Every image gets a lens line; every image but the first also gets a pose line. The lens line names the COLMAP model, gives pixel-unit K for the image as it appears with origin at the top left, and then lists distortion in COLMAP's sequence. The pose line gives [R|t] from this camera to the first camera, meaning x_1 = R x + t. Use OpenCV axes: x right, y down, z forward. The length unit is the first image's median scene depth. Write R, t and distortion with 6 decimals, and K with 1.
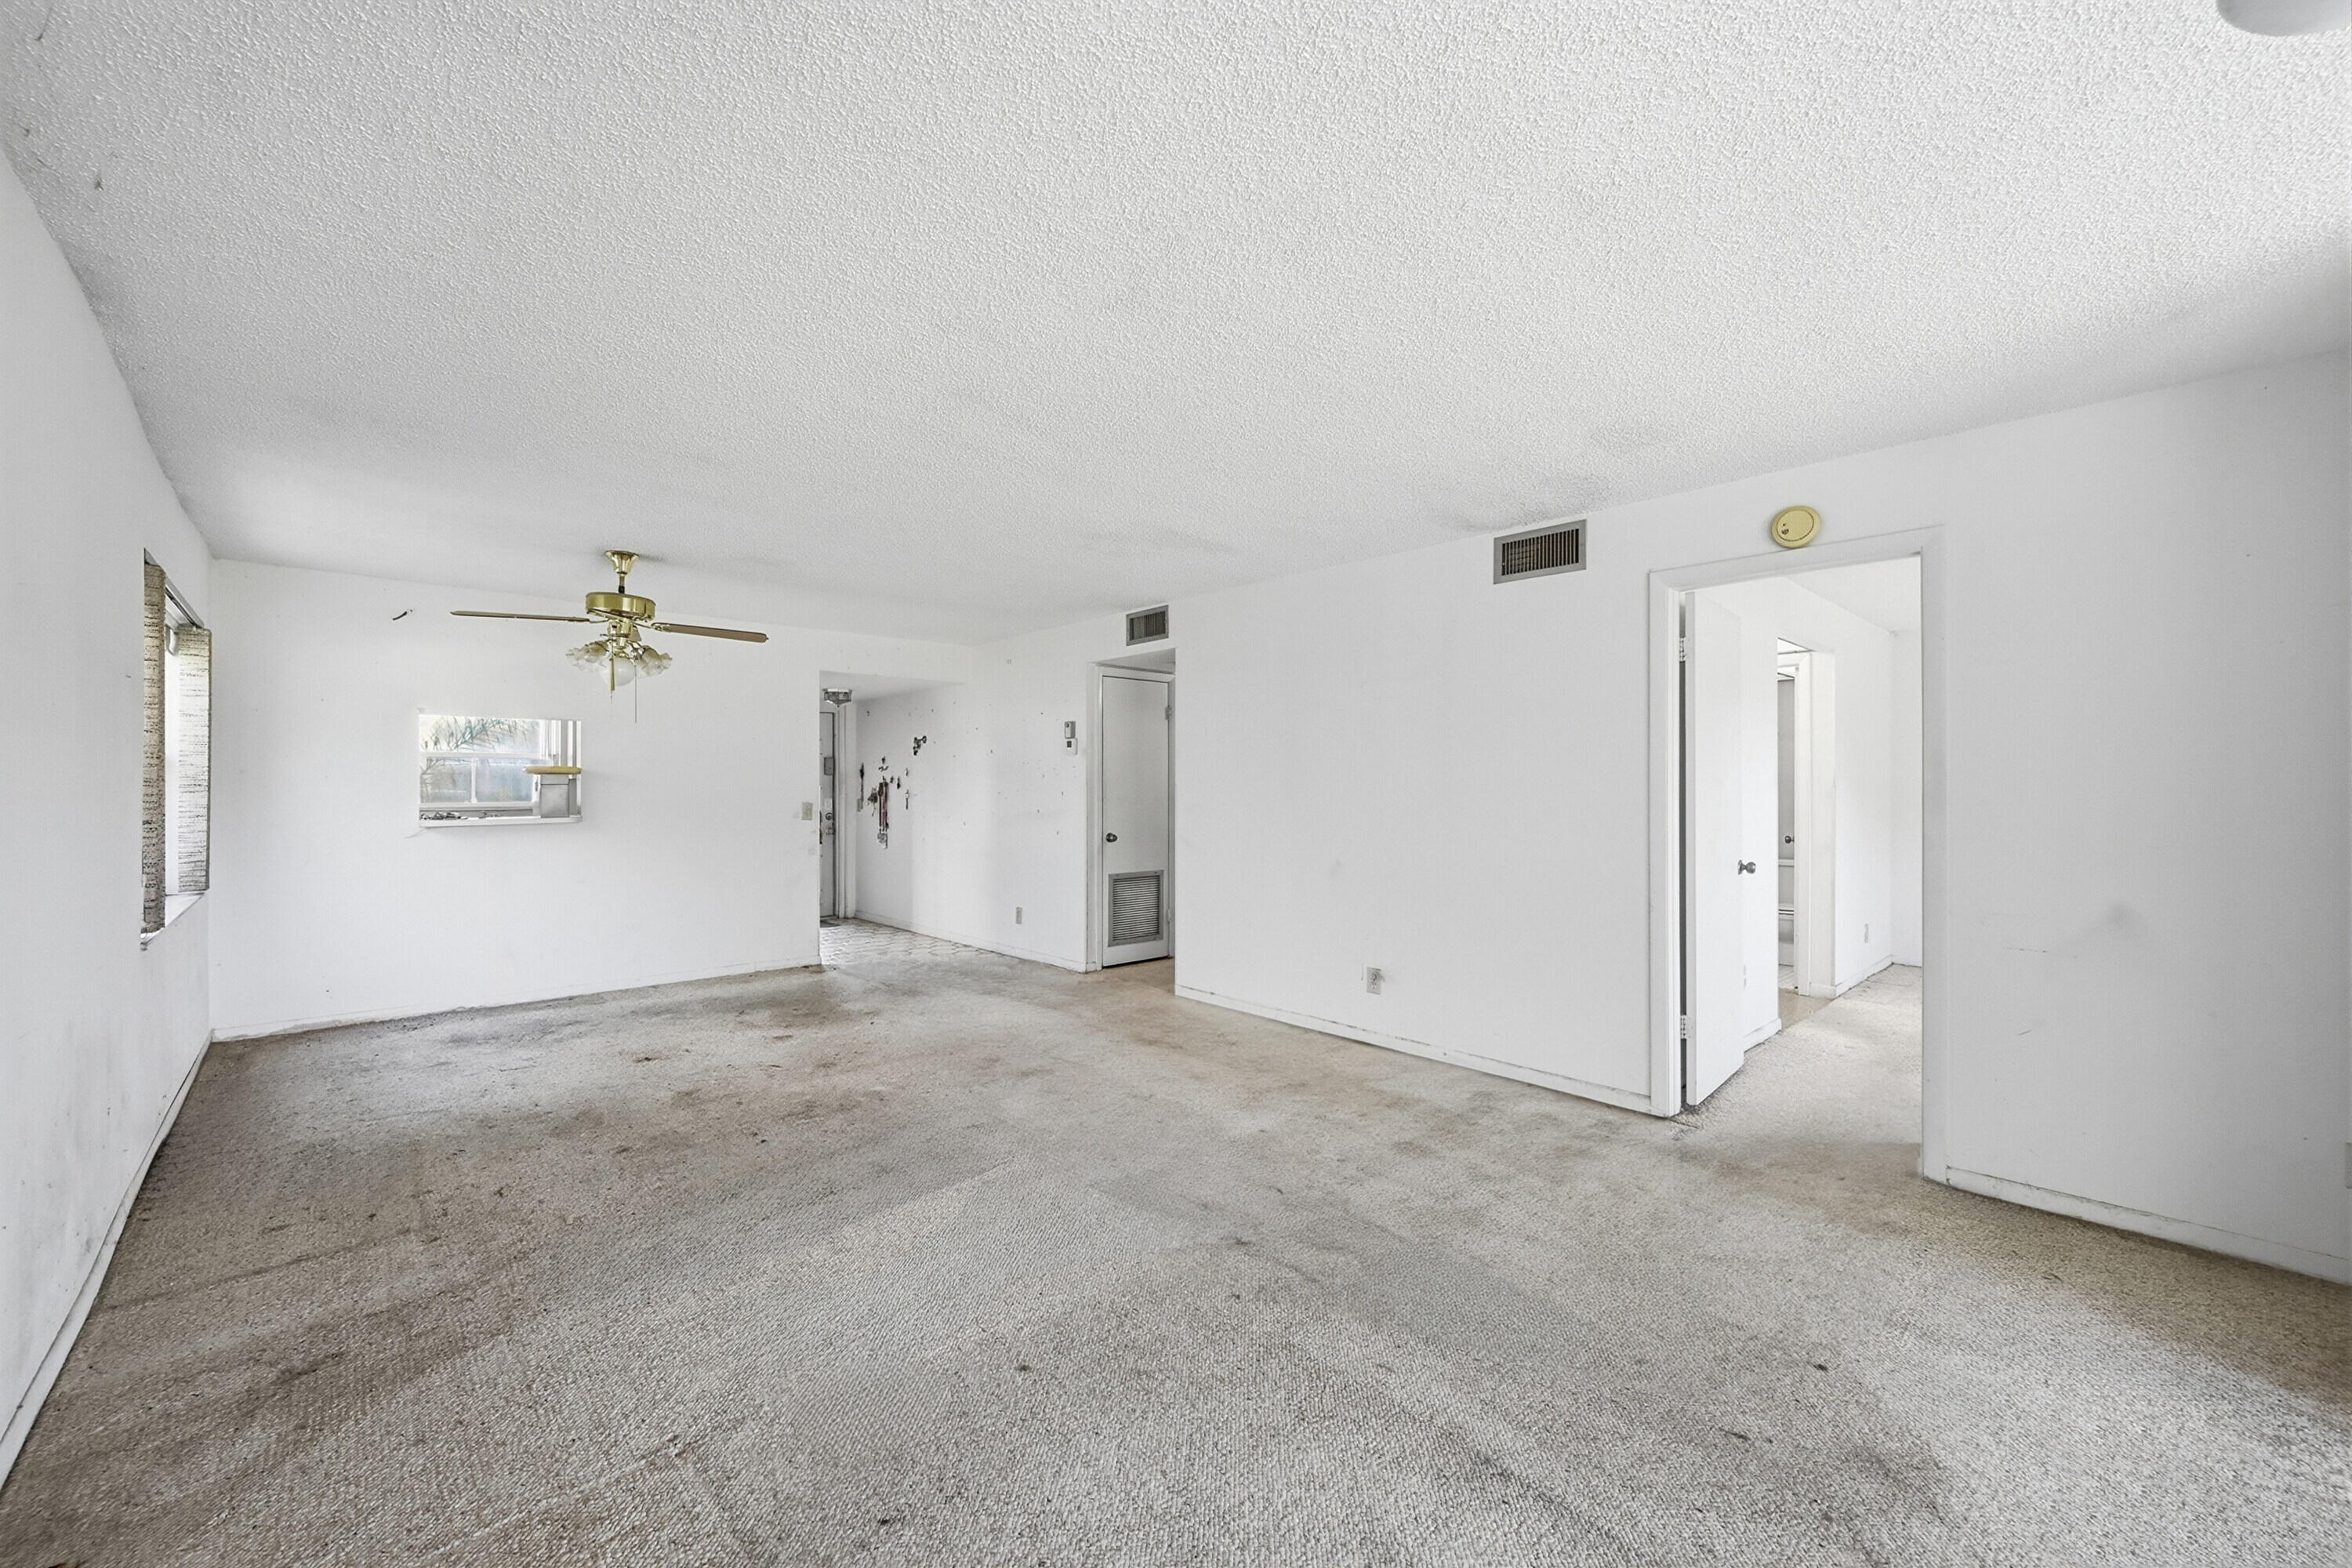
lens RADIAL K [[931.8, 0, 1175.4], [0, 931.8, 780.0], [0, 0, 1]] dist [0.001827, 0.000030]
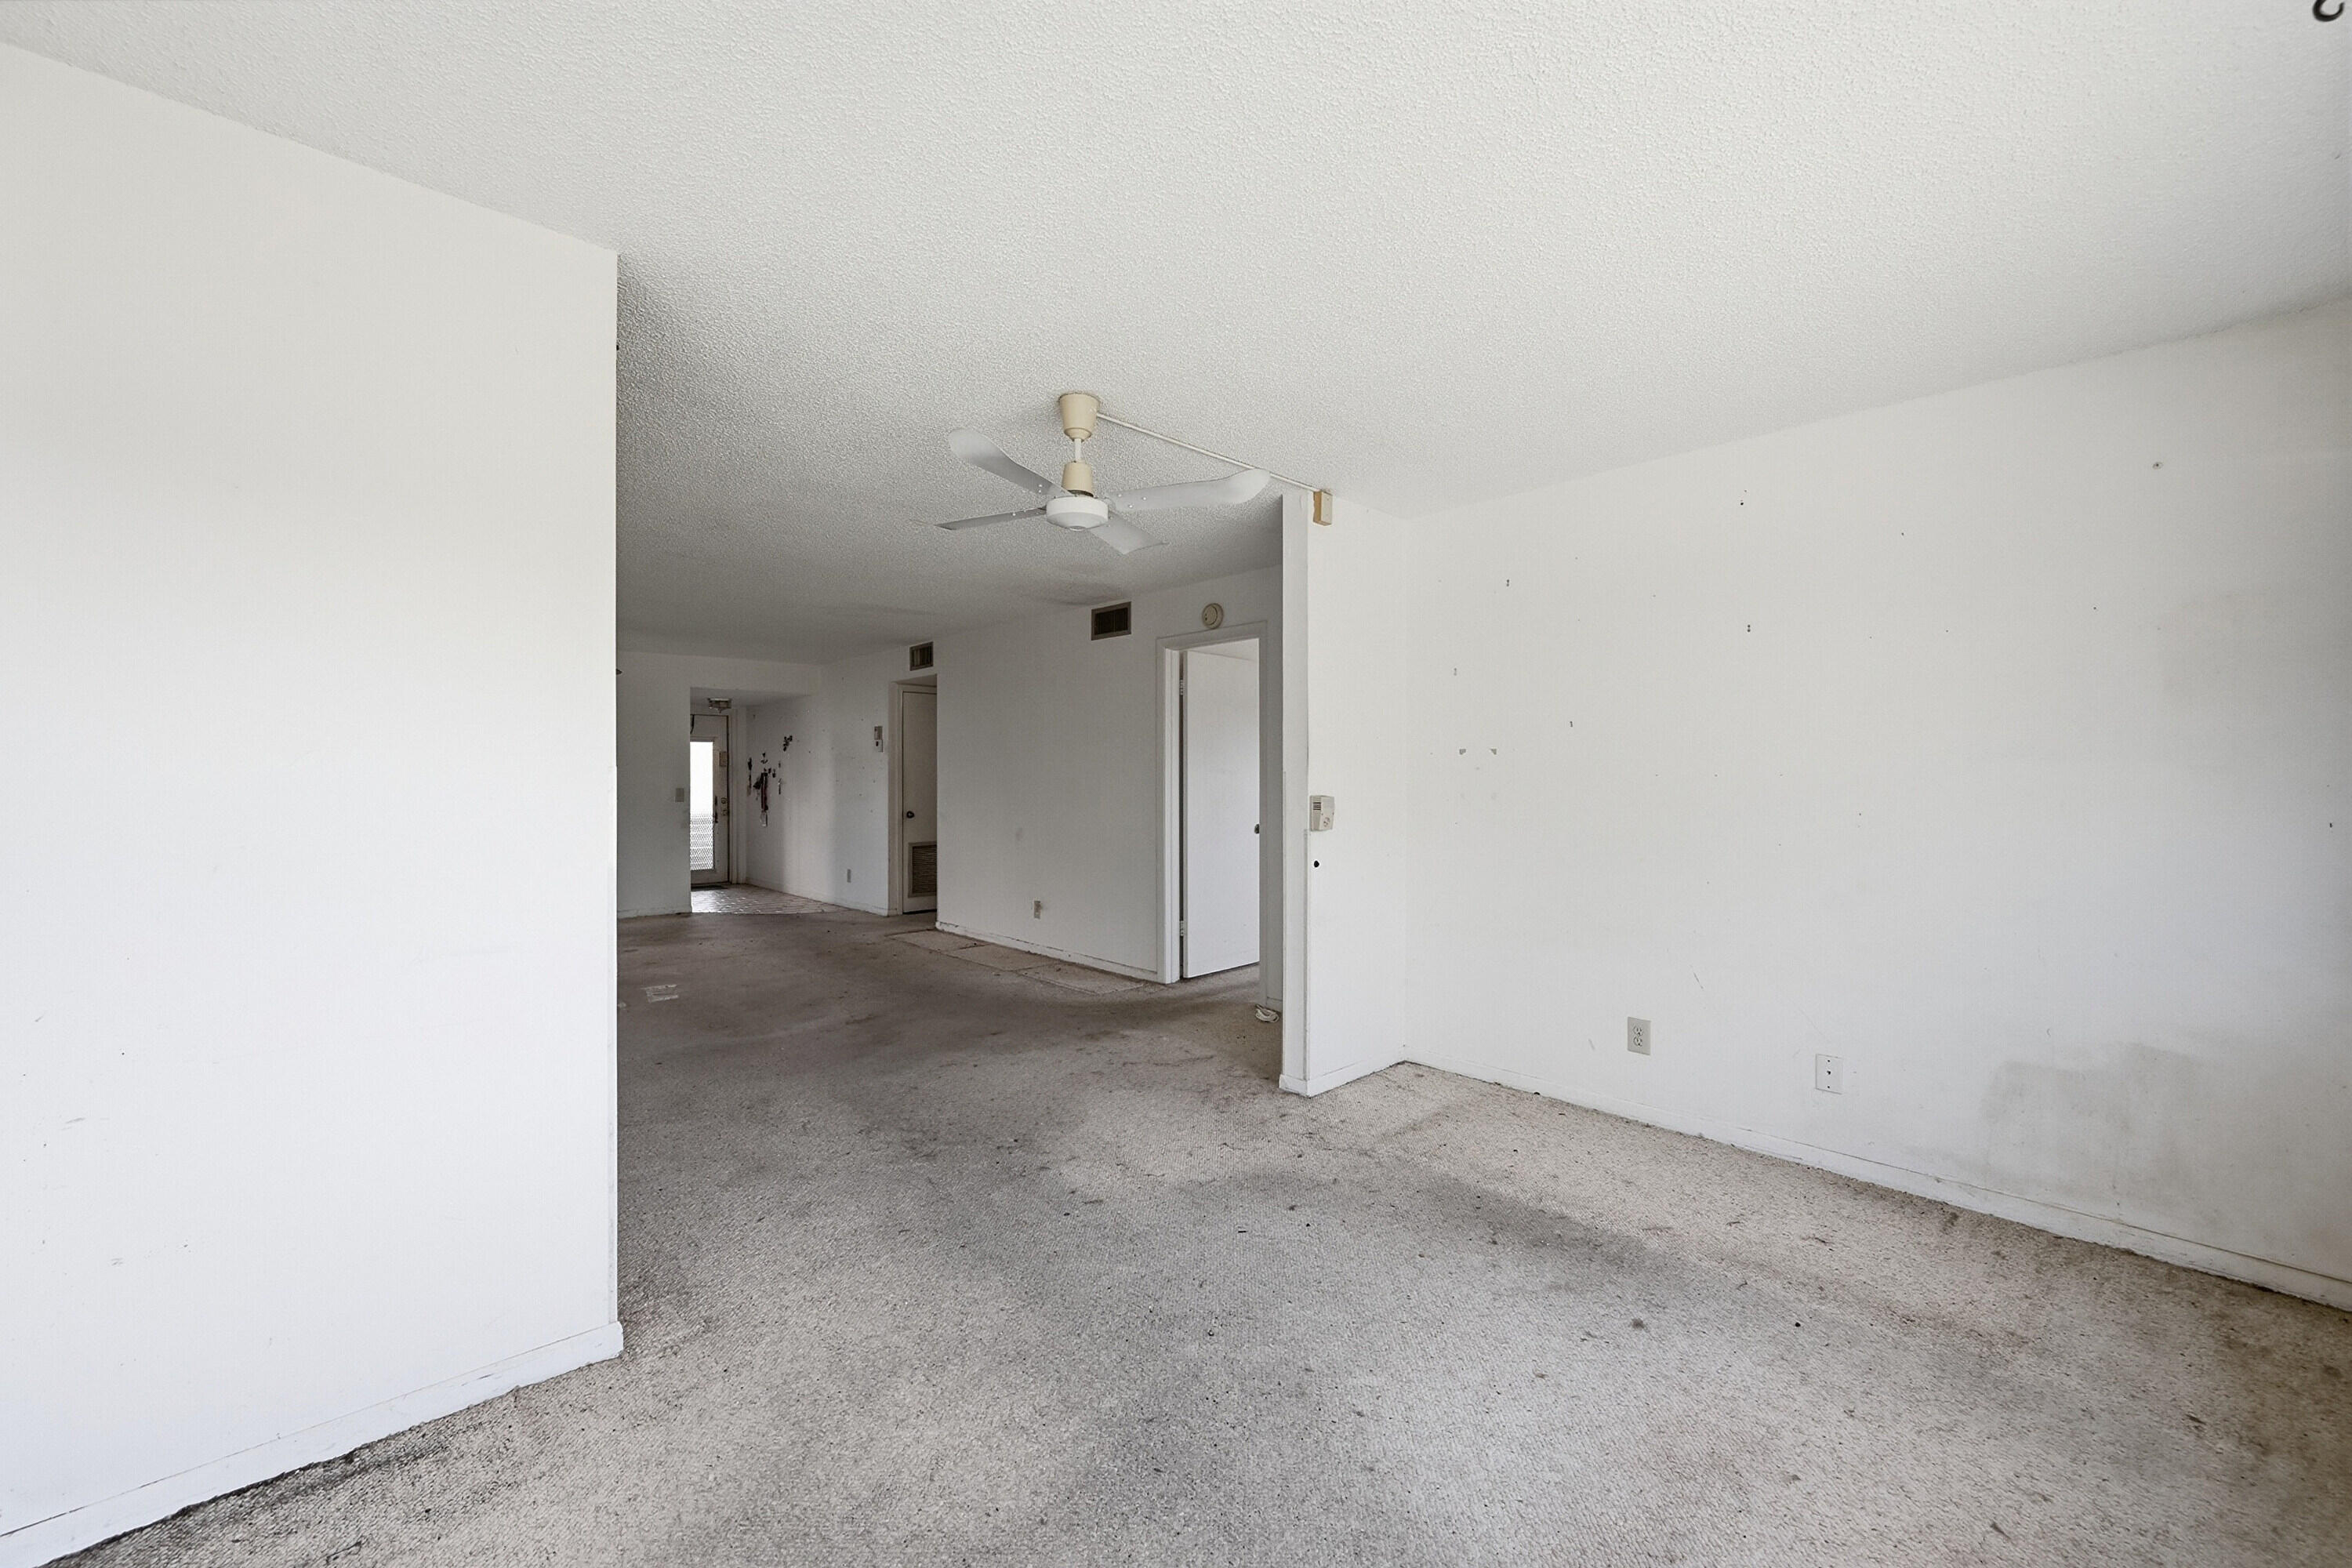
lens RADIAL K [[931.8, 0, 1177.0], [0, 931.8, 785.8], [0, 0, 1]] dist [0.001827, 0.000030]
pose [[0.999933, 0.000463, 0.011599, 0.295554], [-0.000650, 0.999869, 0.016156, -0.000624], [-0.011590, -0.016162, 0.999802, -0.321185]]
